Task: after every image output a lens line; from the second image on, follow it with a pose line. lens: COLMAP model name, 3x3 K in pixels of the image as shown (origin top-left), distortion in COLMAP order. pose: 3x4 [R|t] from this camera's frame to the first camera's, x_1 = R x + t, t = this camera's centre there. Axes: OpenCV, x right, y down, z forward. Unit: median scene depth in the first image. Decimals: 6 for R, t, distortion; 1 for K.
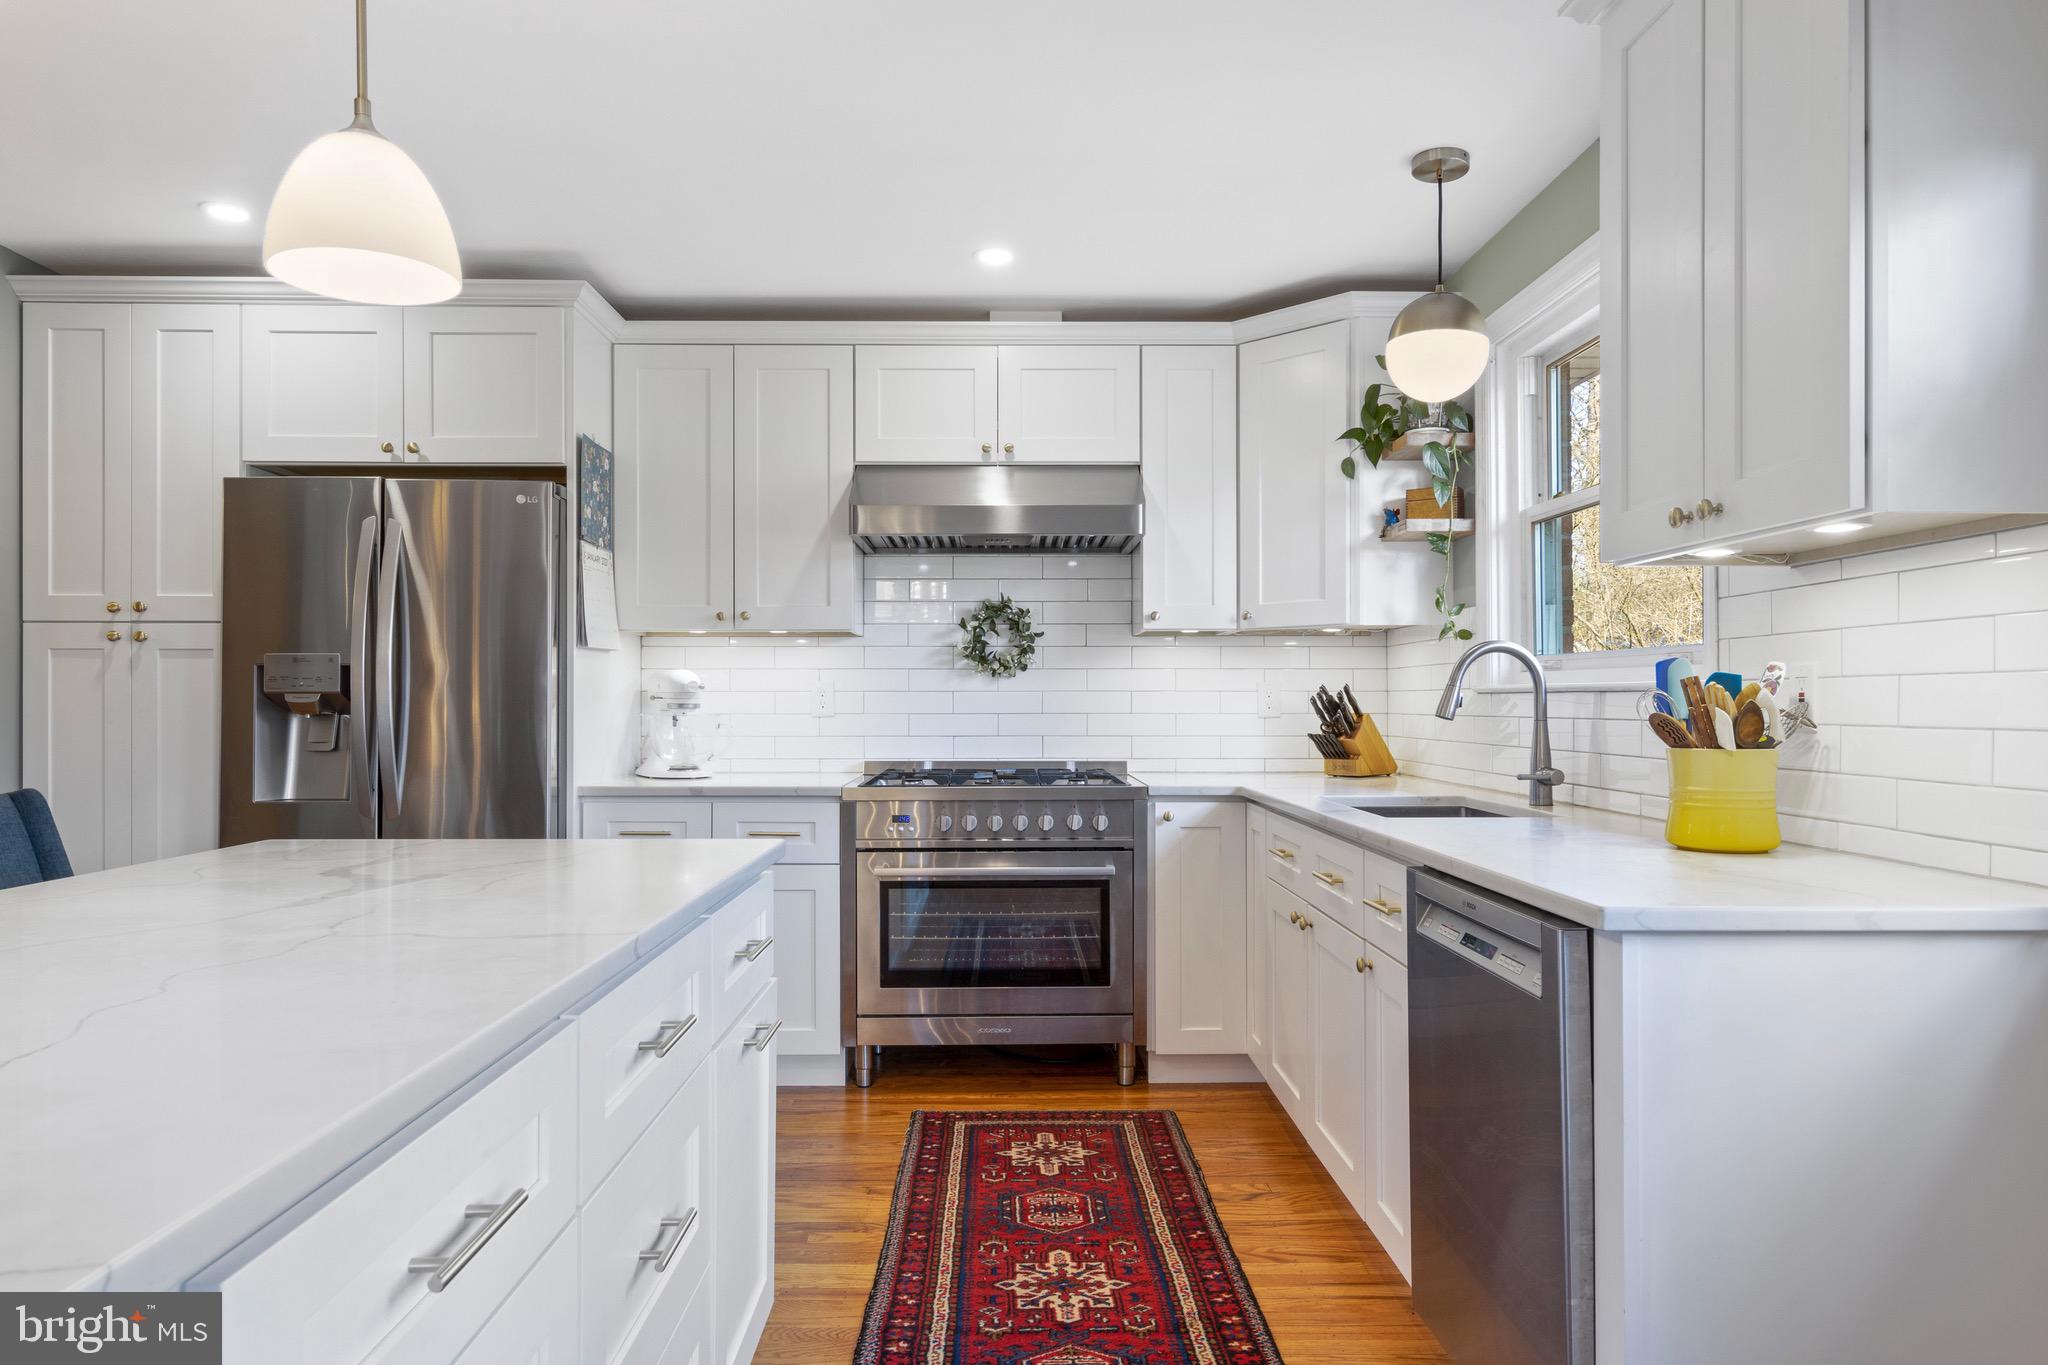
lens RADIAL K [[1248.2, 0, 1020.5], [0, 1248.2, 702.7], [0, 0, 1]] dist [0.003038, -0.001564]
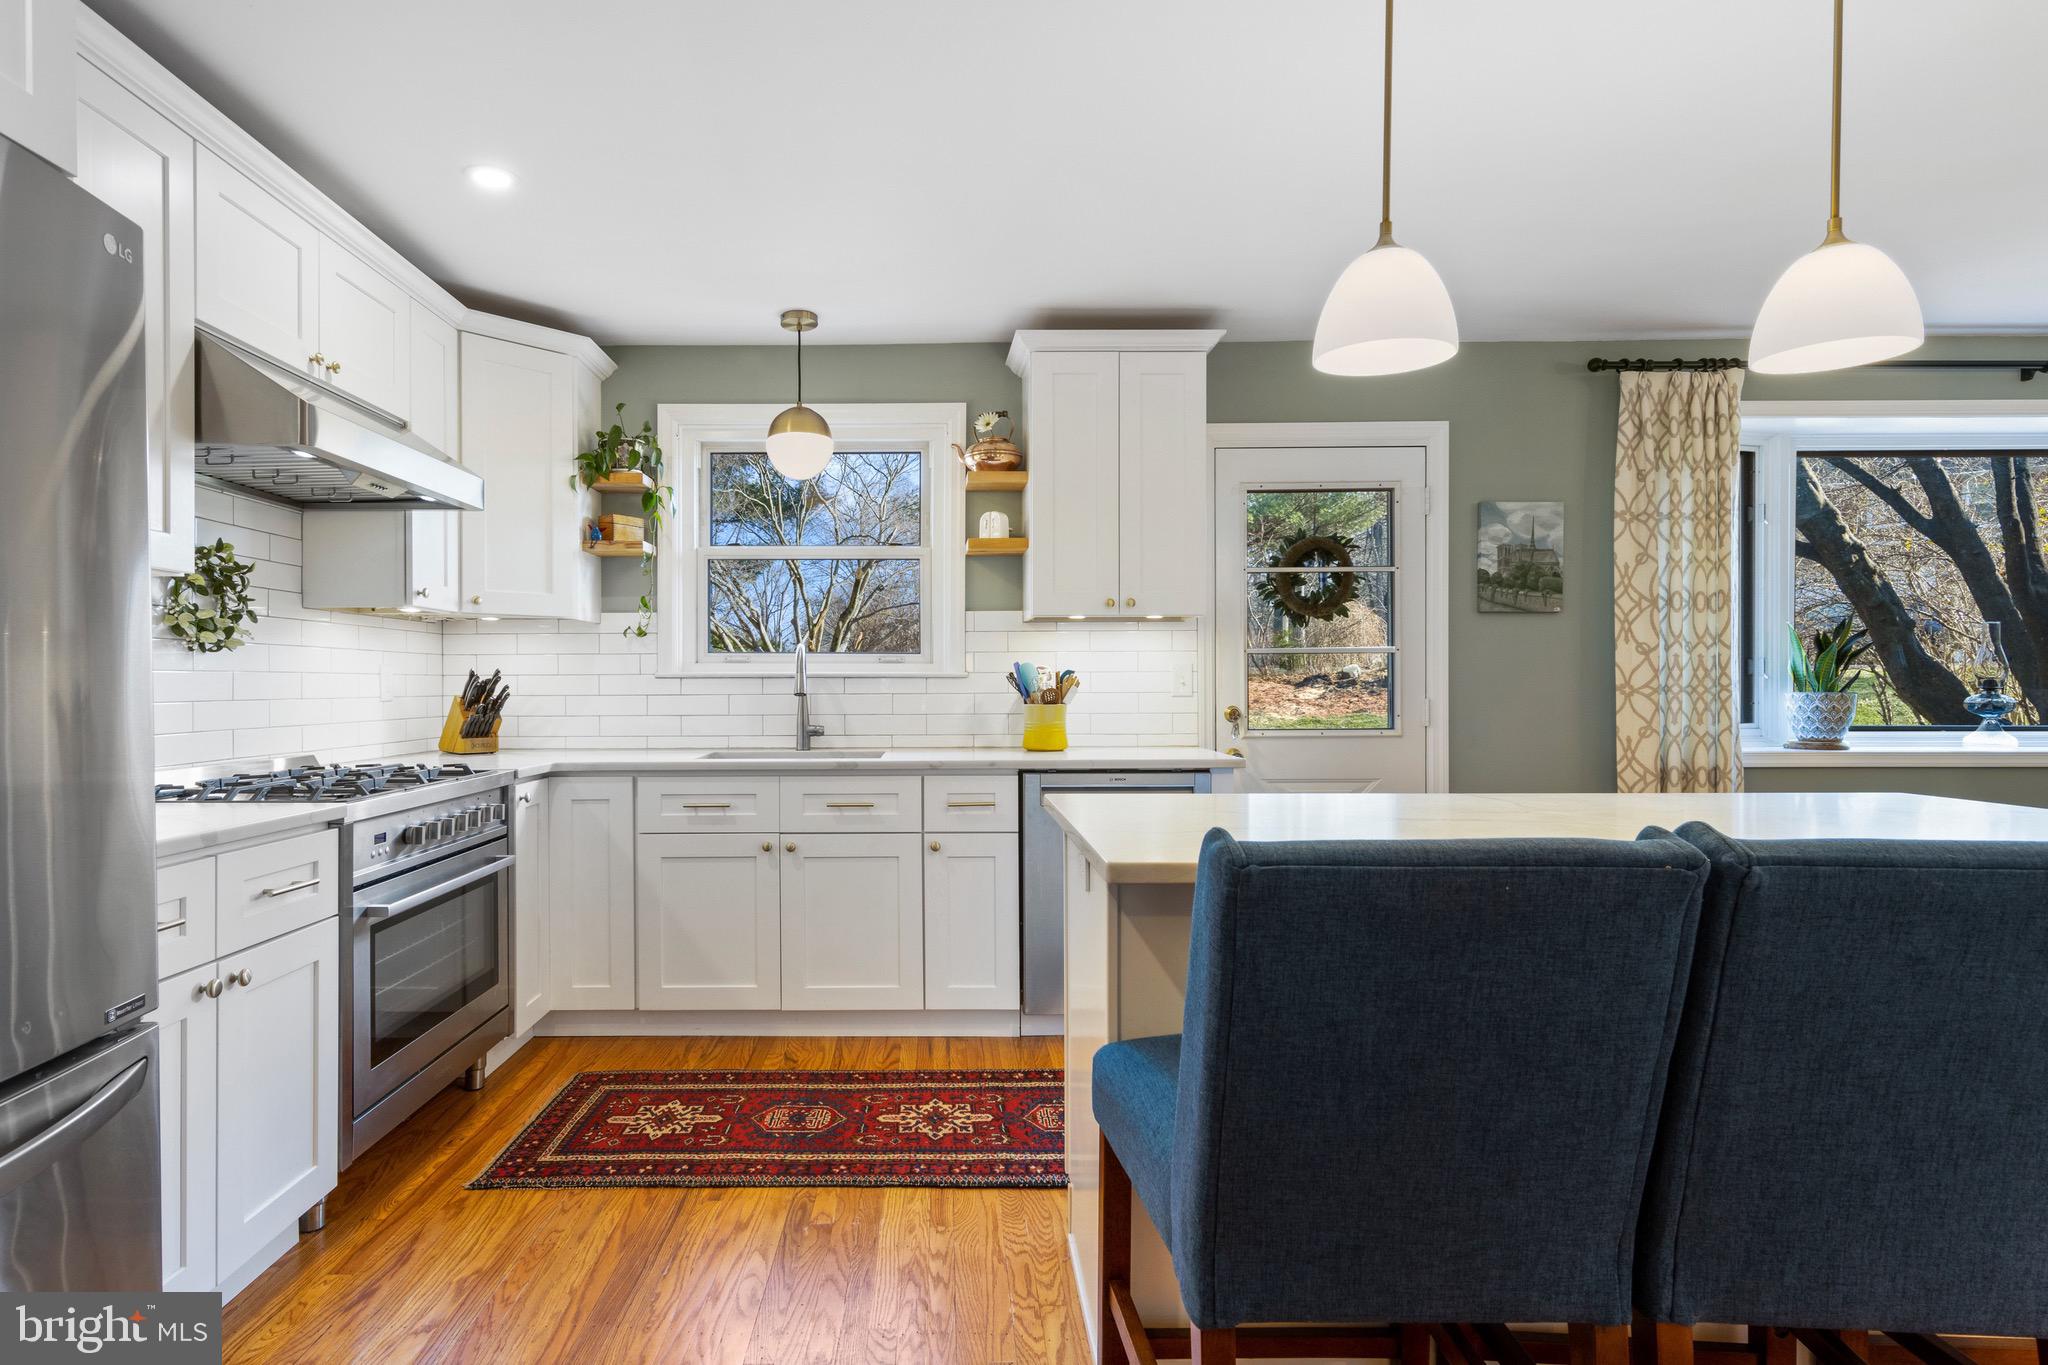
lens RADIAL K [[1053.1, 0, 929.2], [0, 1053.1, 696.8], [0, 0, 1]] dist [0.016647, -0.005099]
pose [[0.027025, -0.008969, 0.999595, -0.749570], [0.005303, 0.999947, 0.008829, 0.003430], [-0.999621, 0.005062, 0.027071, 0.669802]]
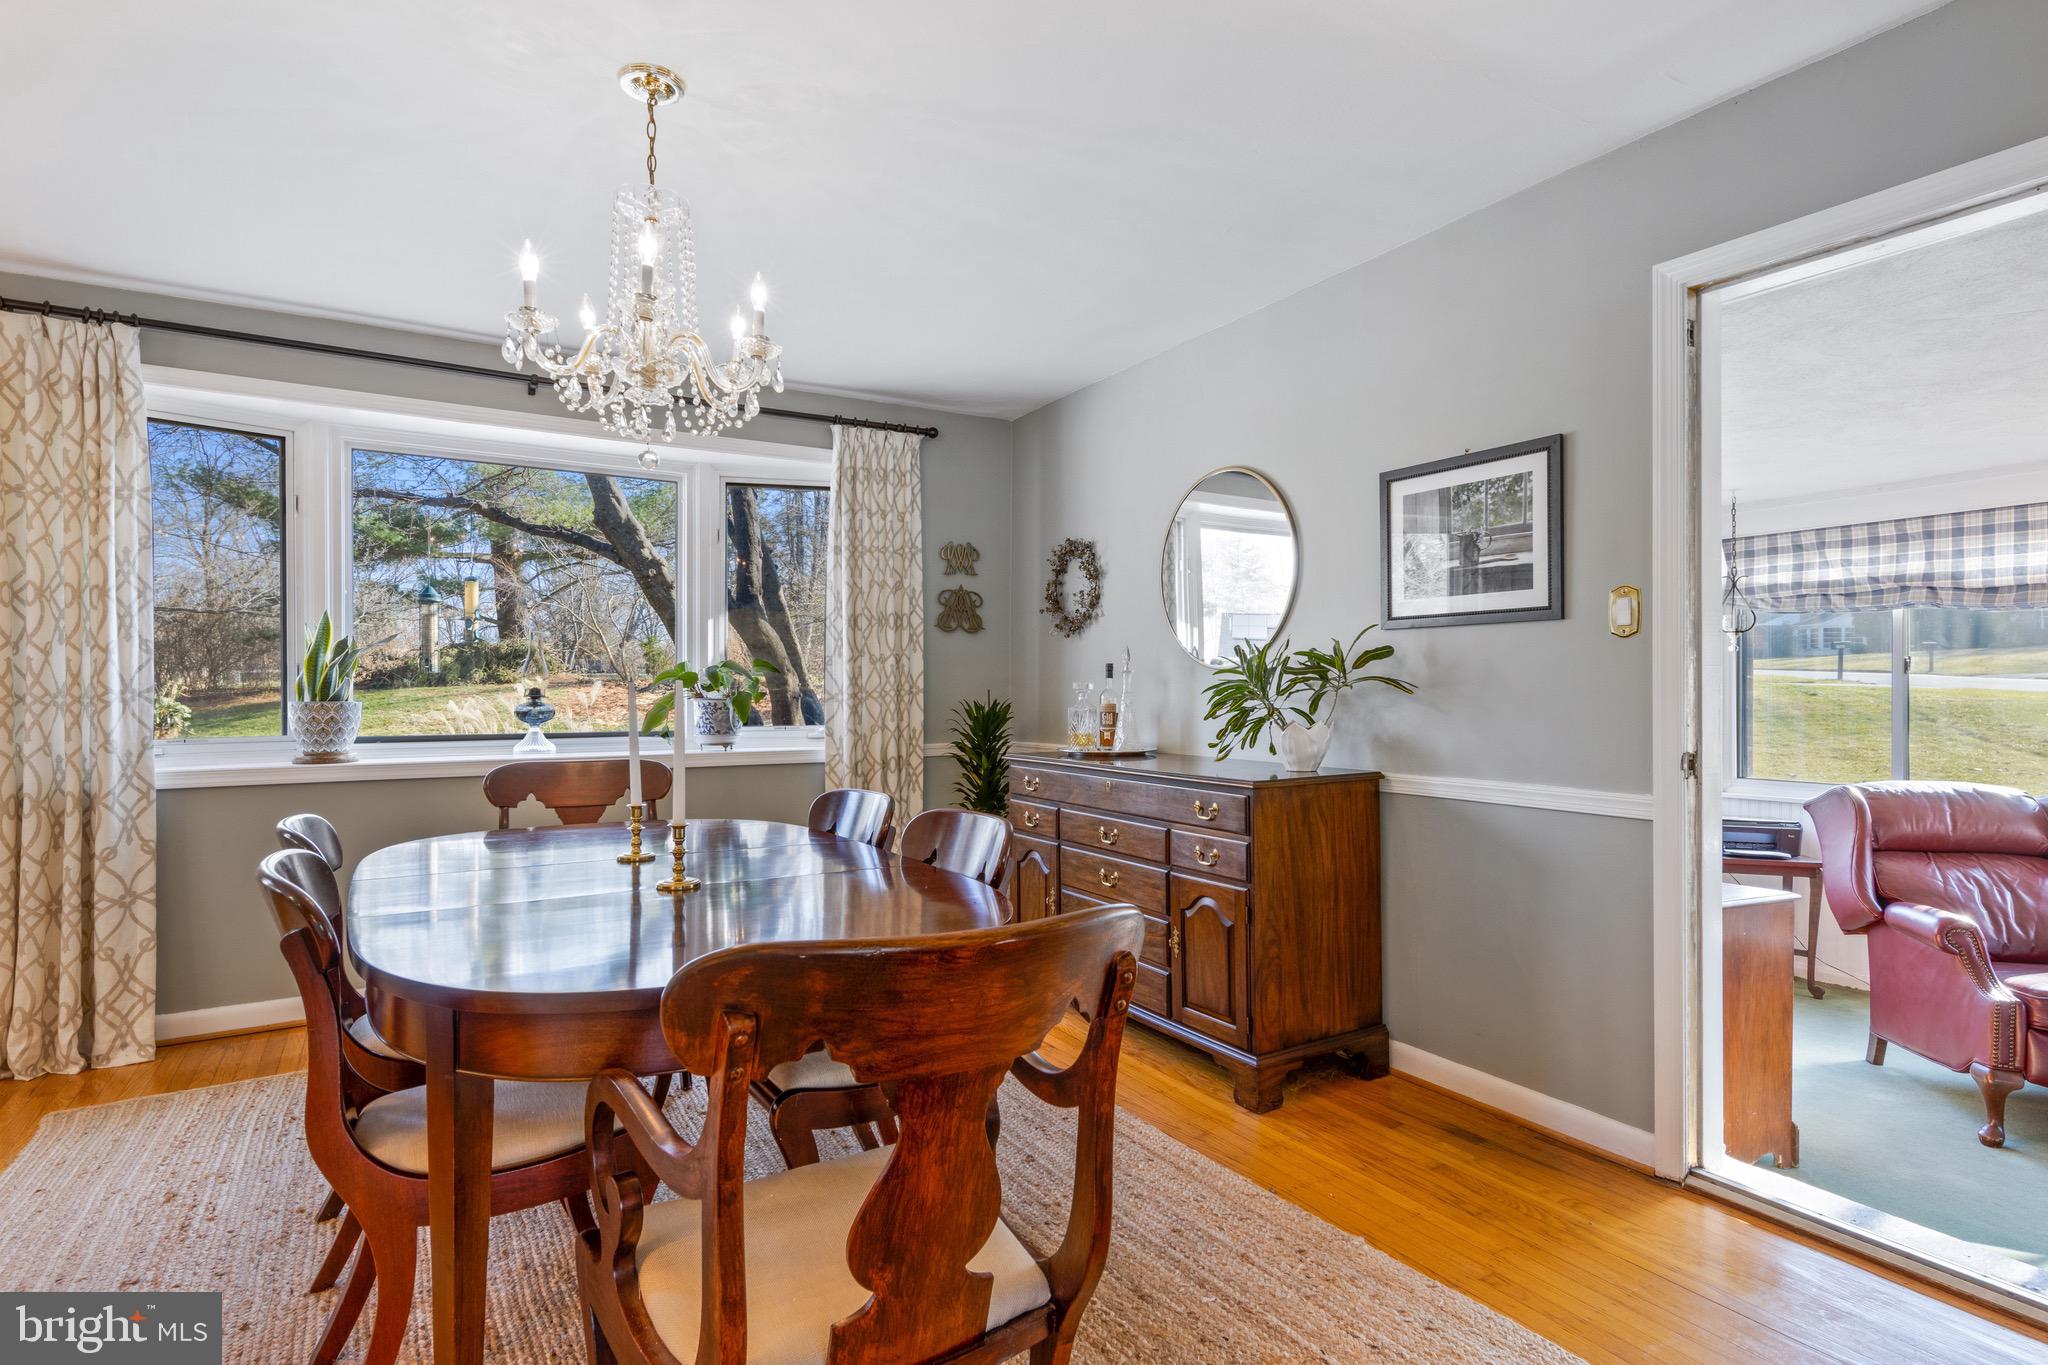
lens RADIAL K [[1053.1, 0, 1025.0], [0, 1053.1, 686.0], [0, 0, 1]] dist [0.016647, -0.005099]
pose [[-0.498048, 0.004944, 0.867135, -0.836972], [0.004283, 0.999986, -0.003241, 0.004273], [-0.867139, 0.002099, -0.498062, -0.336306]]
